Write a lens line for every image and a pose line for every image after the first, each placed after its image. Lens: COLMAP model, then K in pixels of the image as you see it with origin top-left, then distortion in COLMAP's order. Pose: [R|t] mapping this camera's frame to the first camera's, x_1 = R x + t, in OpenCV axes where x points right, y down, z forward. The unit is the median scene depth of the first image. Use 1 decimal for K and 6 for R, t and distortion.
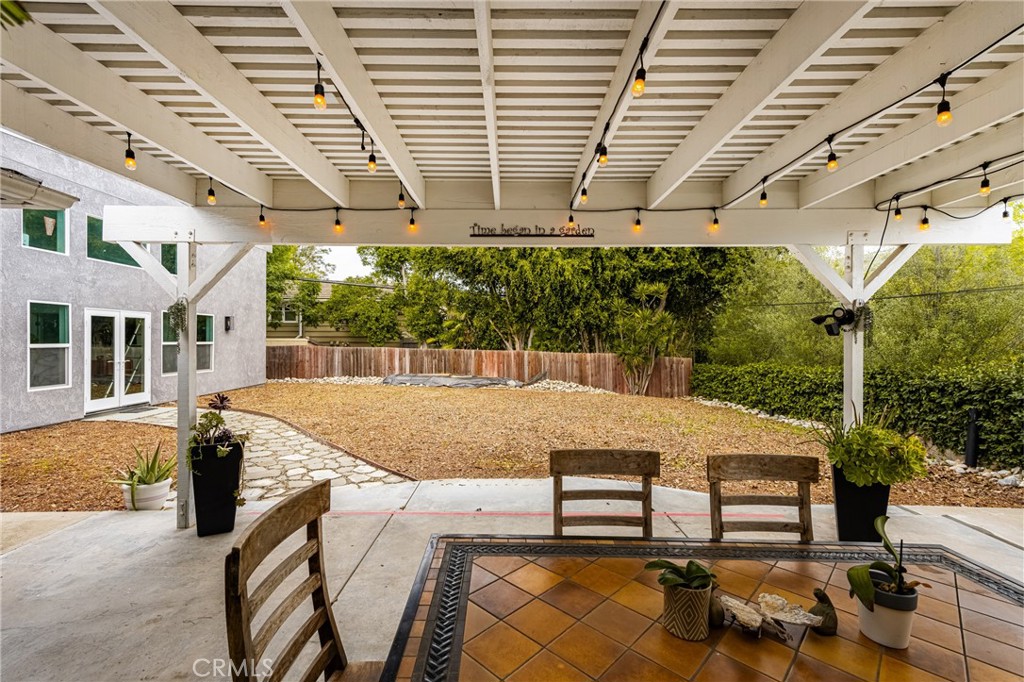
lens RADIAL K [[444.9, 0, 512.0], [0, 444.9, 341.0], [0, 0, 1]] dist [-0.002304, 0.000202]
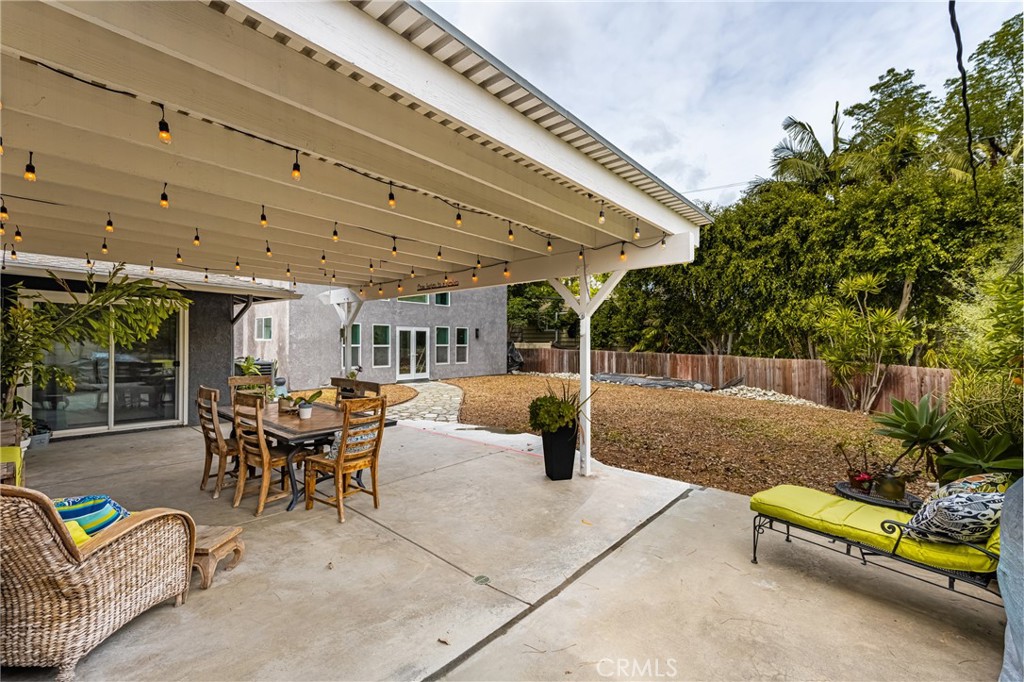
lens RADIAL K [[433.7, 0, 496.6], [0, 433.7, 342.6], [0, 0, 1]] dist [0.000814, 0.000066]
pose [[0.733585, -0.000555, -0.679597, 0.342498], [-0.005348, 0.999964, -0.006589, 0.002729], [0.679577, 0.008468, 0.733556, -0.051847]]
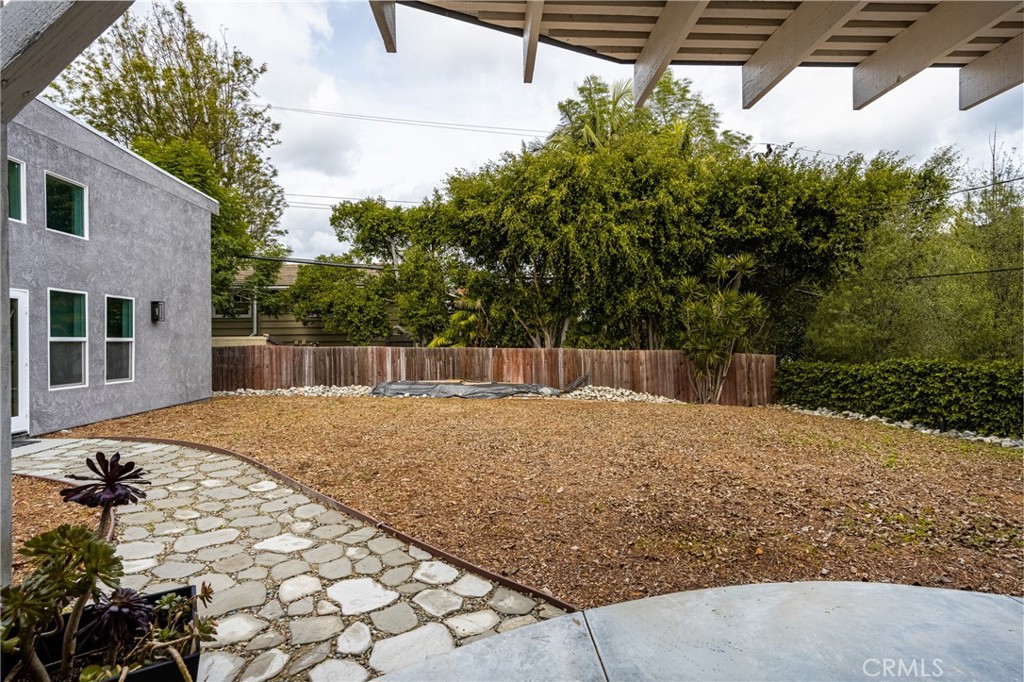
lens RADIAL K [[498.8, 0, 512.0], [0, 498.8, 341.0], [0, 0, 1]] dist [0.002834, -0.001130]
pose [[0.998869, -0.012264, 0.045933, -0.096685], [0.012414, 0.999918, -0.002982, 0.011789], [-0.045893, 0.003549, 0.998940, 0.157600]]
